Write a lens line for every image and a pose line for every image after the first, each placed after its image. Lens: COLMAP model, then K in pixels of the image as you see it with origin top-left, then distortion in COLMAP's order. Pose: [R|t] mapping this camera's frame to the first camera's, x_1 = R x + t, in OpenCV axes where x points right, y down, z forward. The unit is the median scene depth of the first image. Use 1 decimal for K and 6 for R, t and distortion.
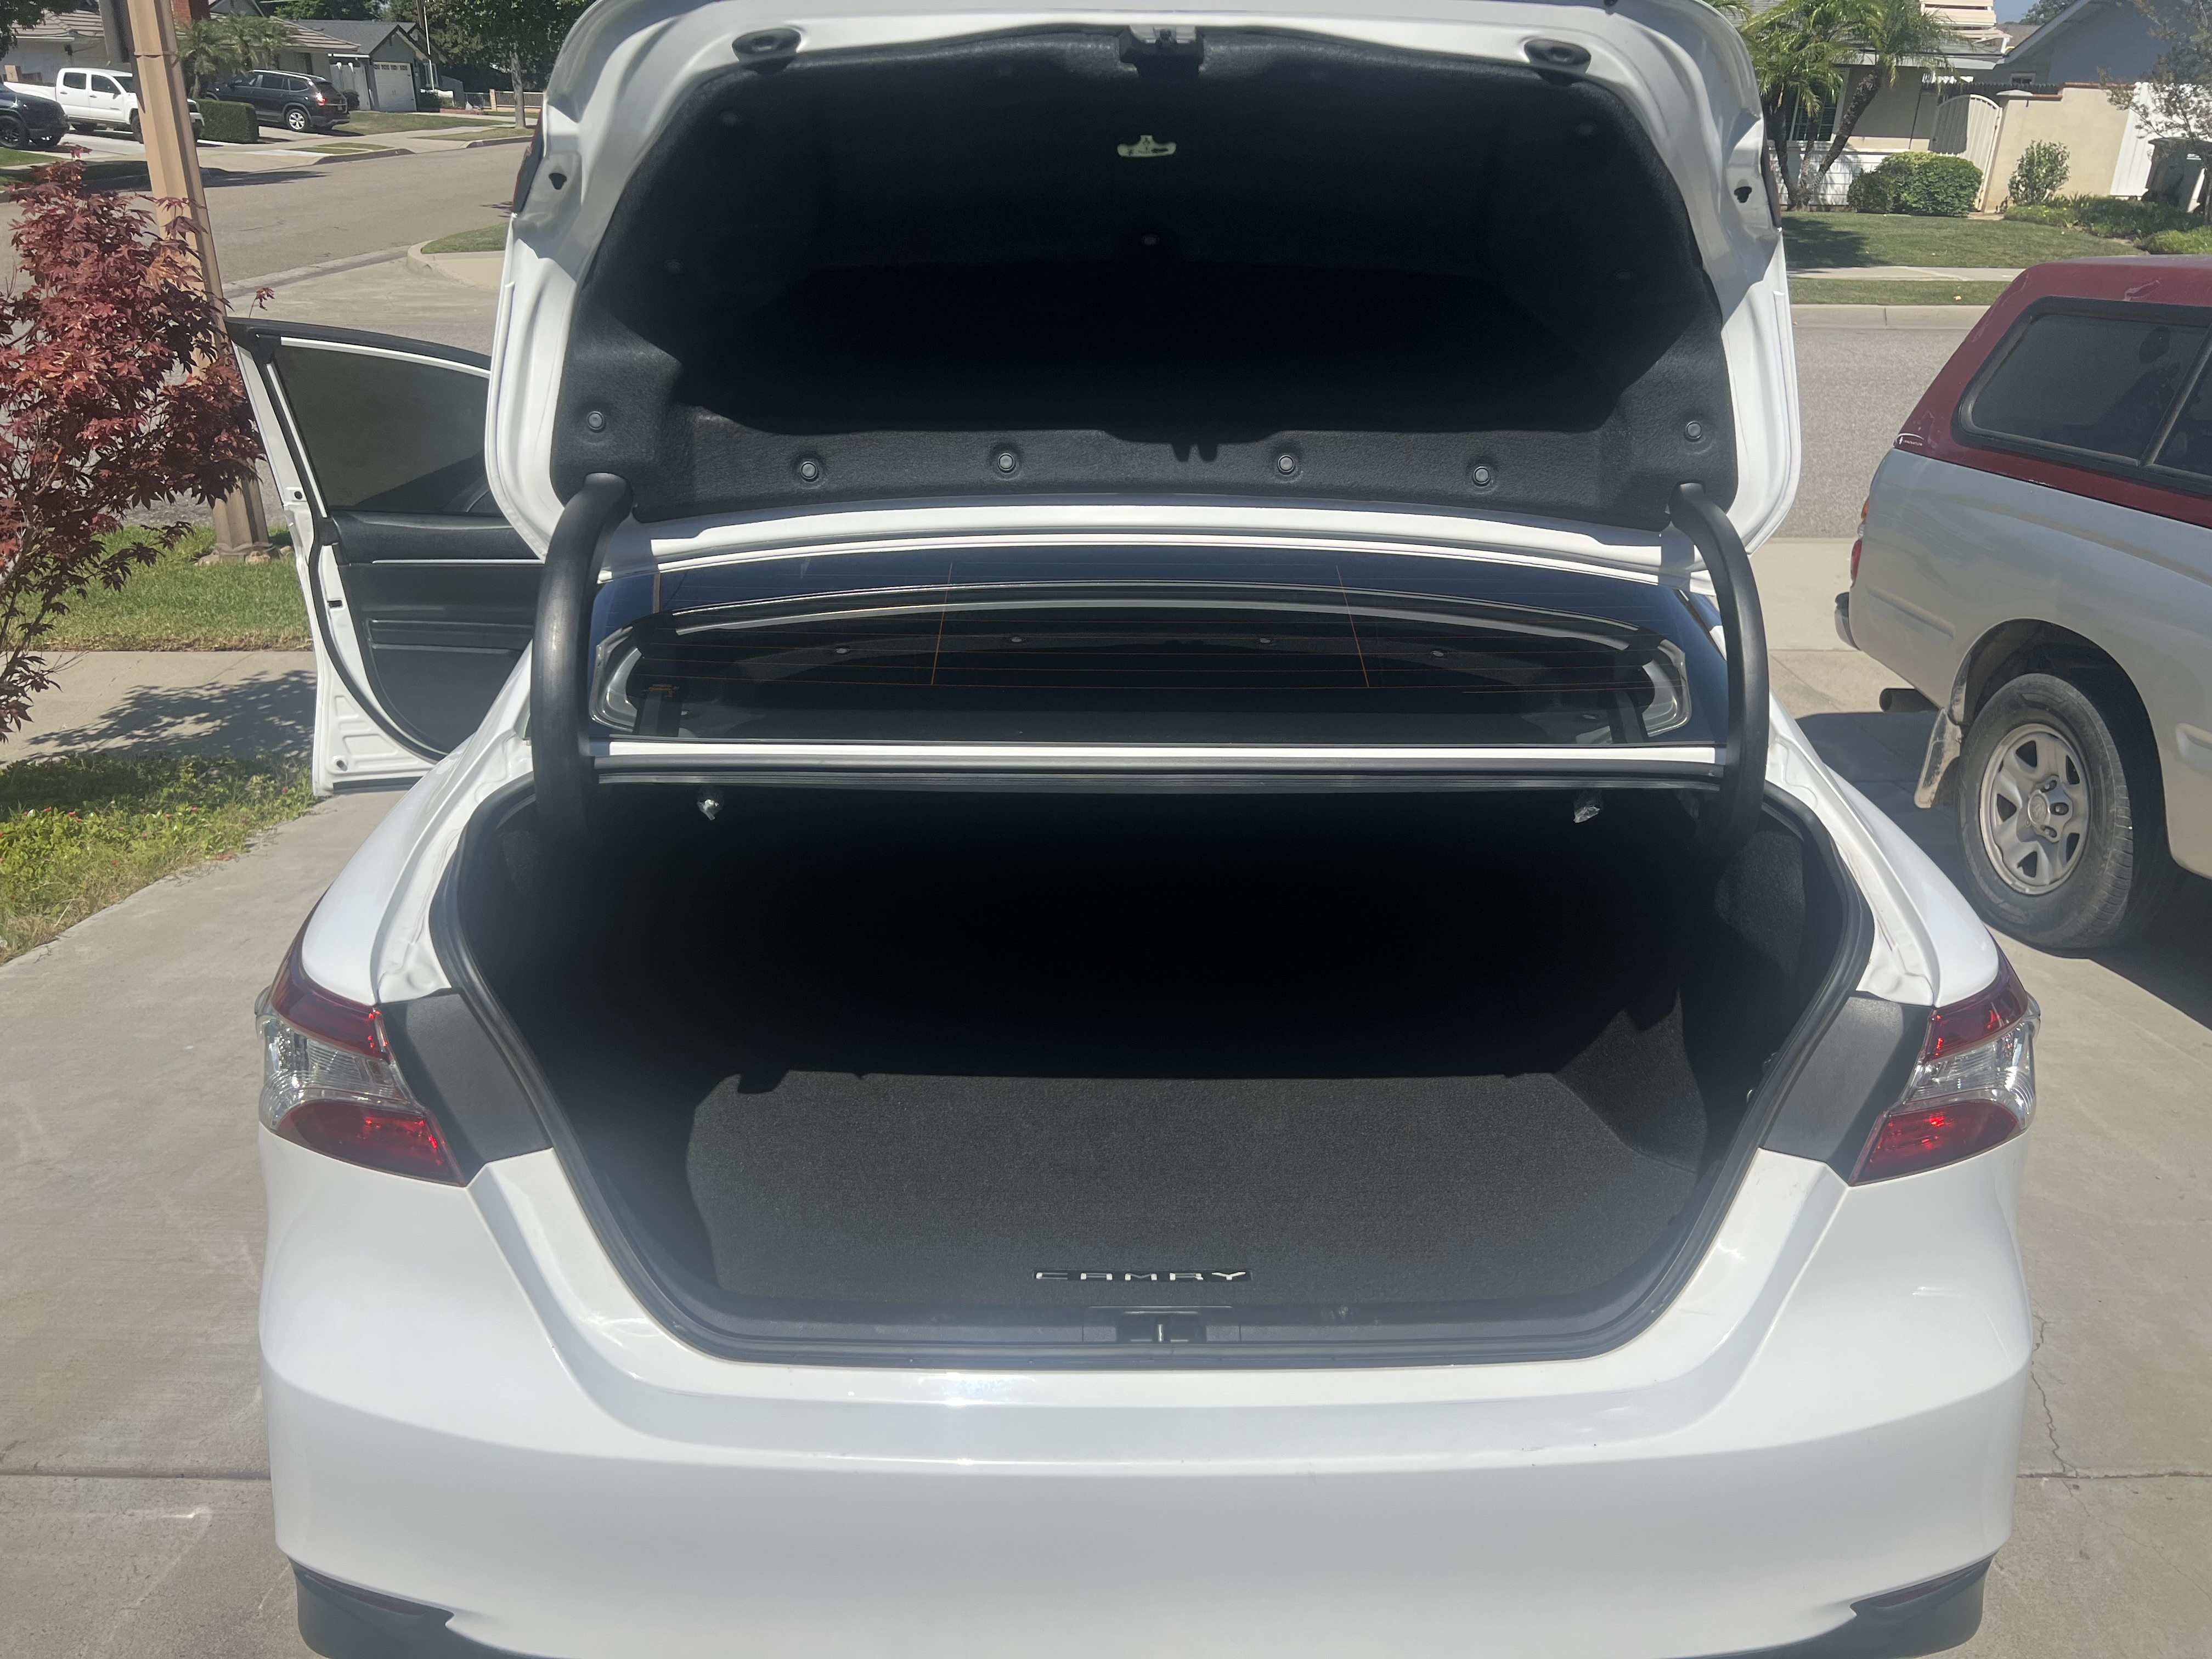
lens RADIAL K [[1724.4, 0, 1109.7], [0, 1724.4, 838.1], [0, 0, 1]] dist [0.051140, -0.053748]
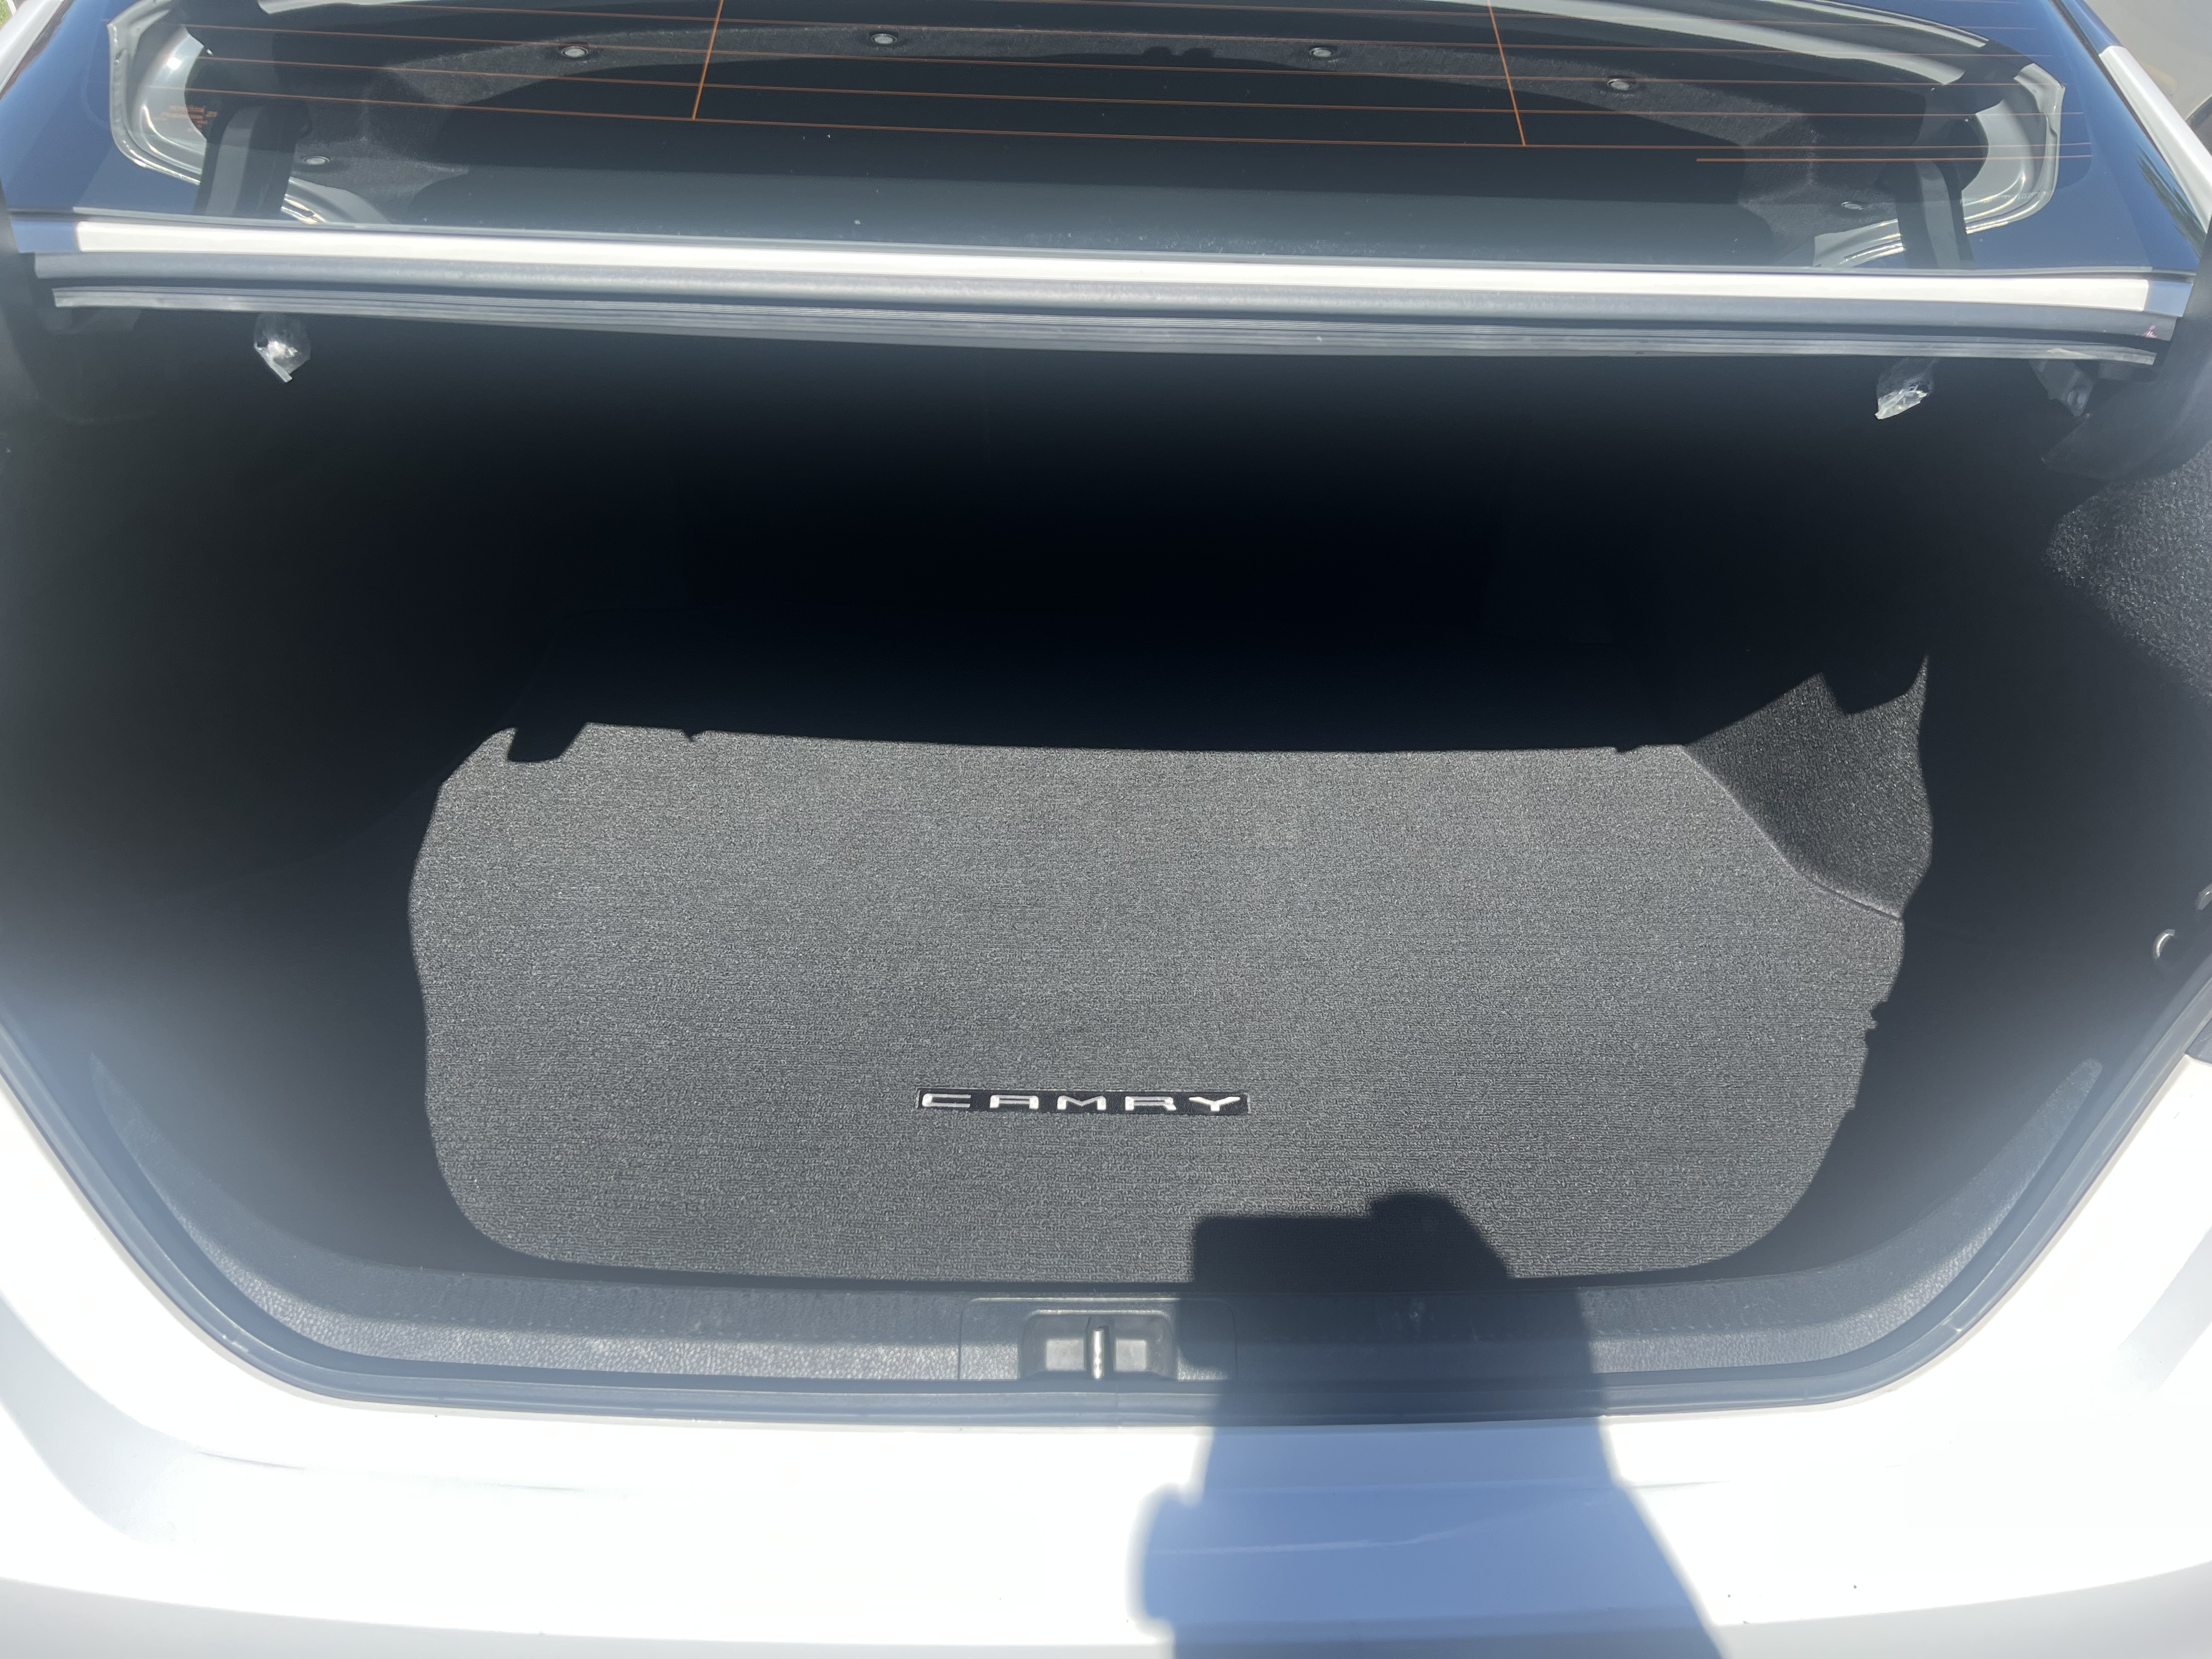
lens RADIAL K [[1724.4, 0, 1113.9], [0, 1724.4, 851.7], [0, 0, 1]] dist [0.051140, -0.053748]
pose [[0.999722, 0.017914, 0.015347, 0.018304], [-0.021680, 0.954165, 0.298495, -0.034475], [-0.009296, -0.298745, 0.954288, 0.396118]]
